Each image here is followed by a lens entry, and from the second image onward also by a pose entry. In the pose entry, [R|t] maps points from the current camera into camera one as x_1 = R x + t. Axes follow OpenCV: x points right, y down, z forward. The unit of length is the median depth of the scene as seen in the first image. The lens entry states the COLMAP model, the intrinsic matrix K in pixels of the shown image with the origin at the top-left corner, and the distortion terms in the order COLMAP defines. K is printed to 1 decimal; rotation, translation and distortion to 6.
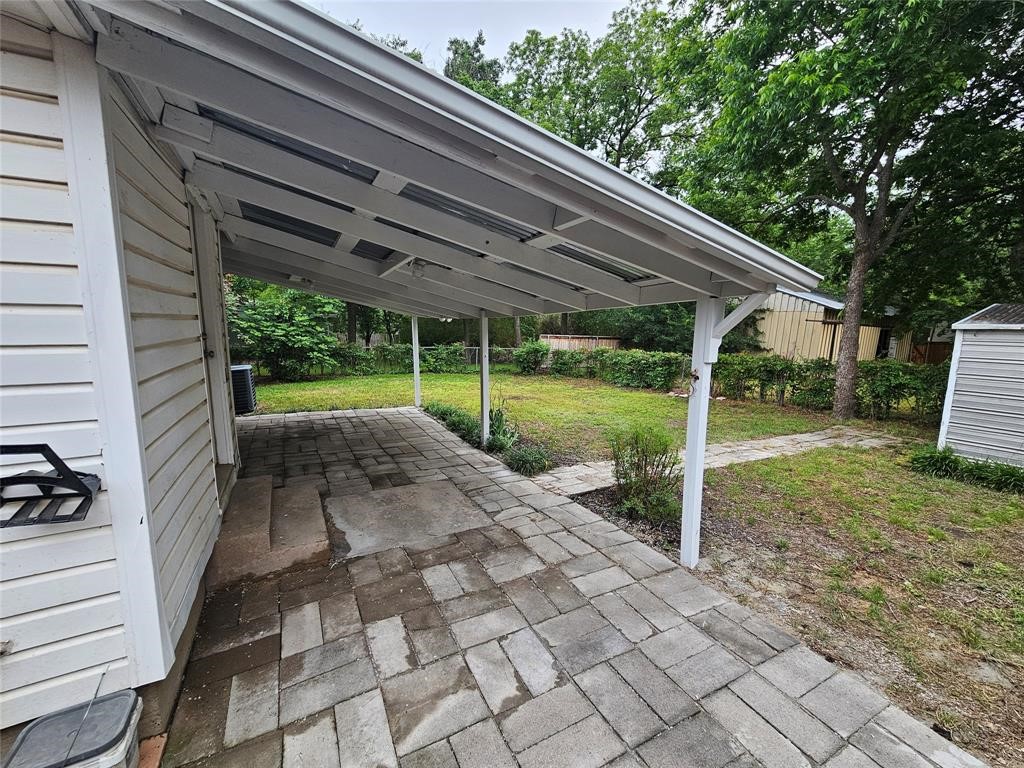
lens RADIAL K [[419.9, 0, 512.0], [0, 419.9, 384.0], [0, 0, 1]] dist [-0.001093, -0.000174]
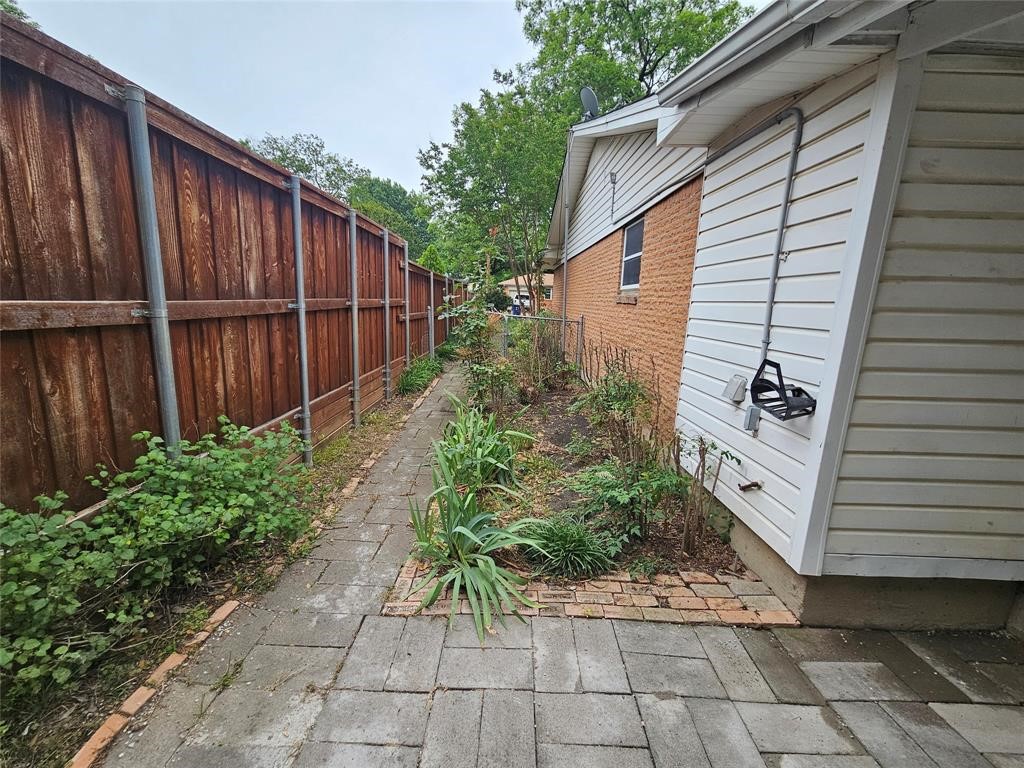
lens RADIAL K [[419.9, 0, 512.0], [0, 419.9, 384.0], [0, 0, 1]] dist [-0.001093, -0.000174]
pose [[-0.462104, 0.150551, -0.873953, 0.534617], [-0.157827, 0.955791, 0.248100, -0.011289], [0.872669, 0.252581, -0.417914, 0.594376]]
